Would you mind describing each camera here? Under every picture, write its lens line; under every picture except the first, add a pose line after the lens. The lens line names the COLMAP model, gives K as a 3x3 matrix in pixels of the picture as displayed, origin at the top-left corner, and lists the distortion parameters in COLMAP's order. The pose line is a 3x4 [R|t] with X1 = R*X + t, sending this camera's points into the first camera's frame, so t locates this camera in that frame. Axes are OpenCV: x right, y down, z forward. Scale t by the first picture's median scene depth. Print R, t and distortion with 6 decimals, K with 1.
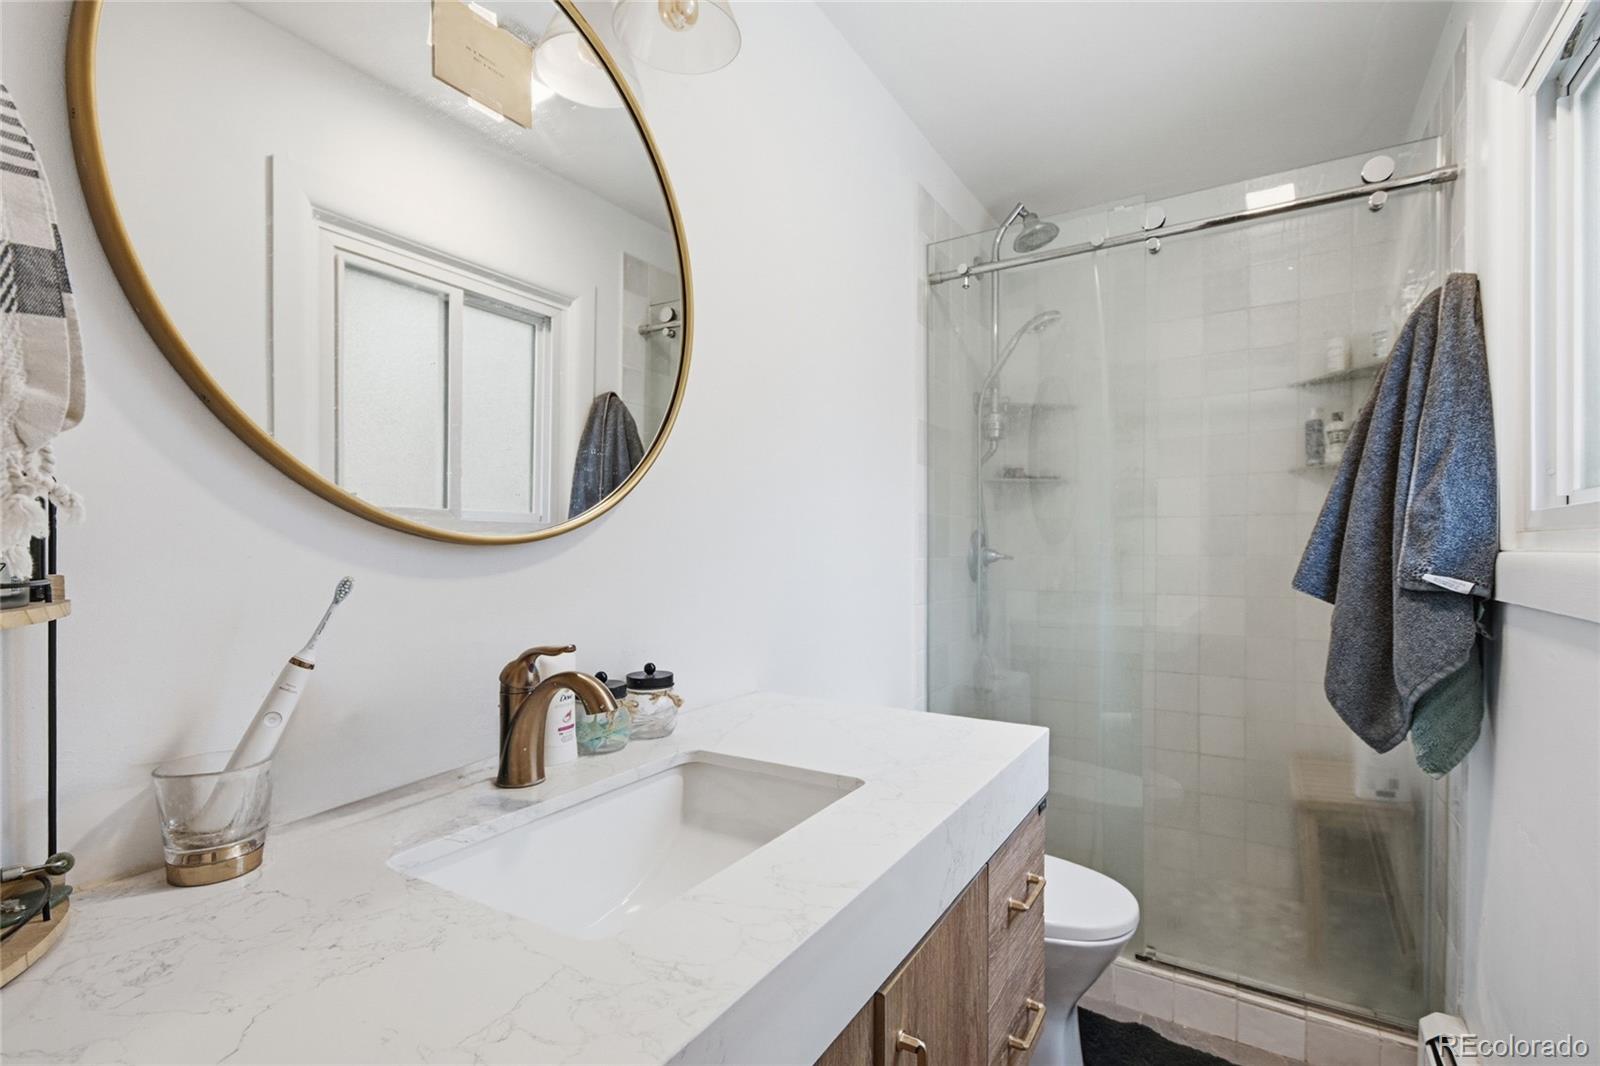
lens RADIAL K [[731.6, 0, 785.9], [0, 731.6, 539.6], [0, 0, 1]] dist [0.012238, -0.001079]
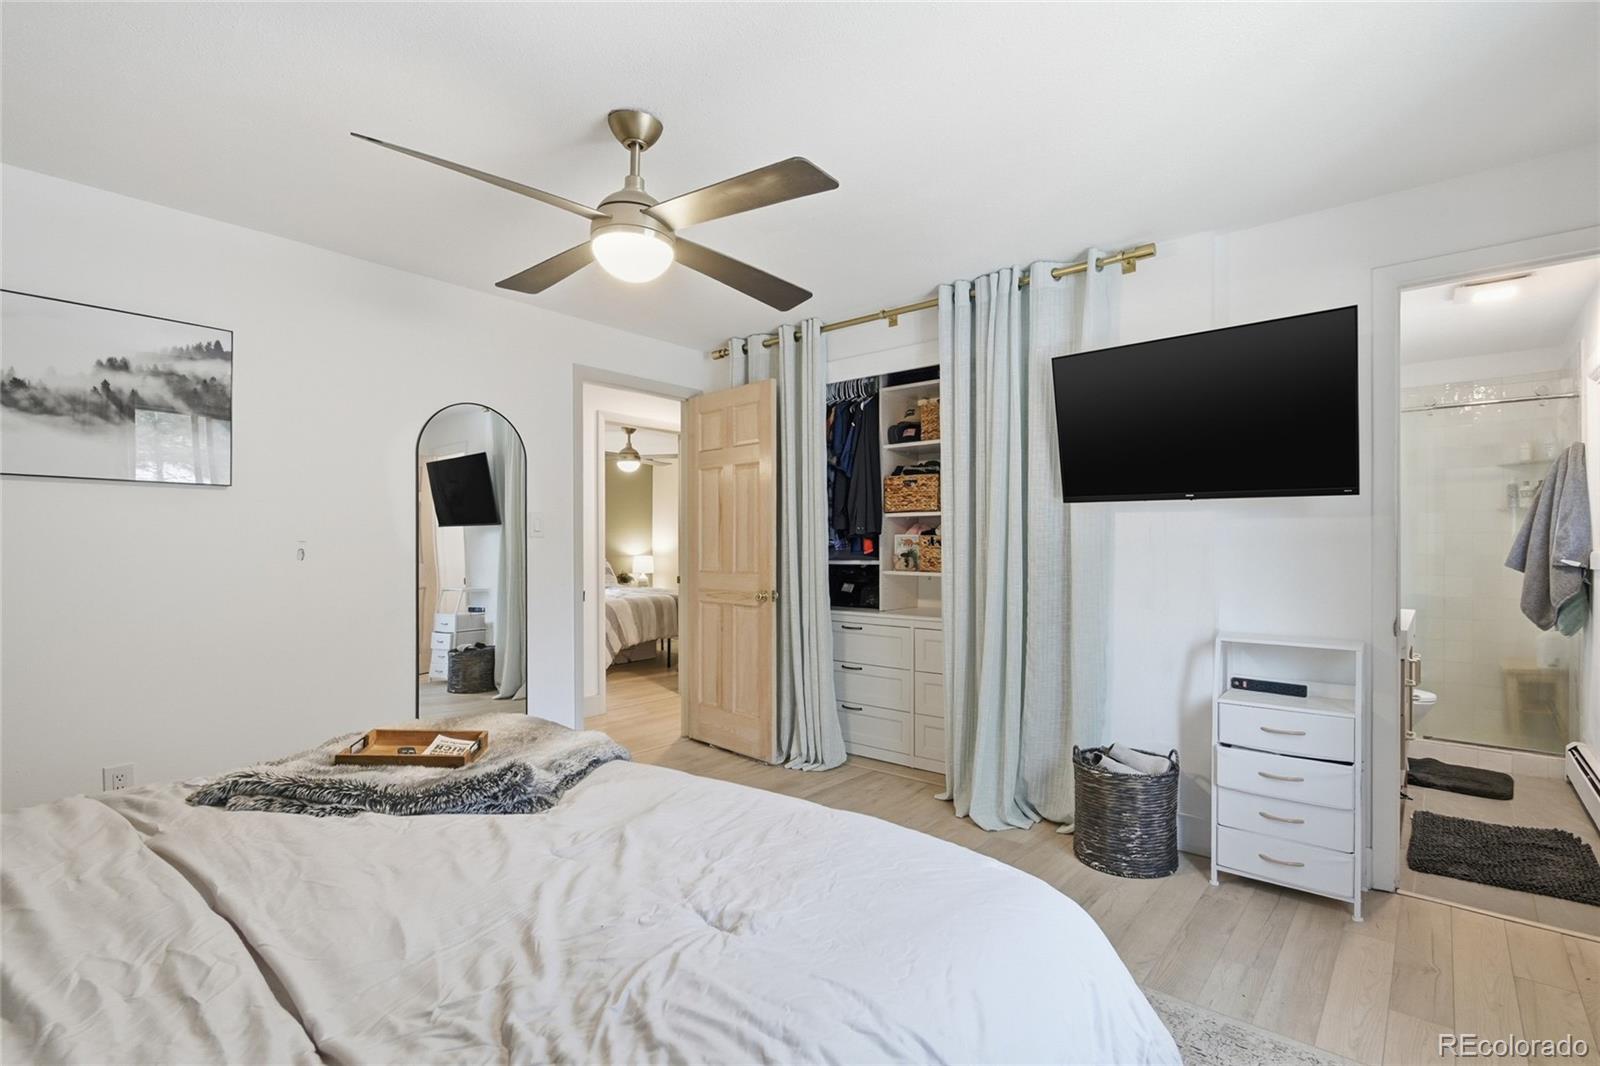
lens RADIAL K [[731.6, 0, 814.4], [0, 731.6, 536.8], [0, 0, 1]] dist [0.012238, -0.001079]
pose [[0.991519, 0.000512, -0.129959, -1.394925], [-0.002164, 0.999919, -0.012575, 0.004195], [0.129942, 0.012749, 0.991440, -1.906637]]
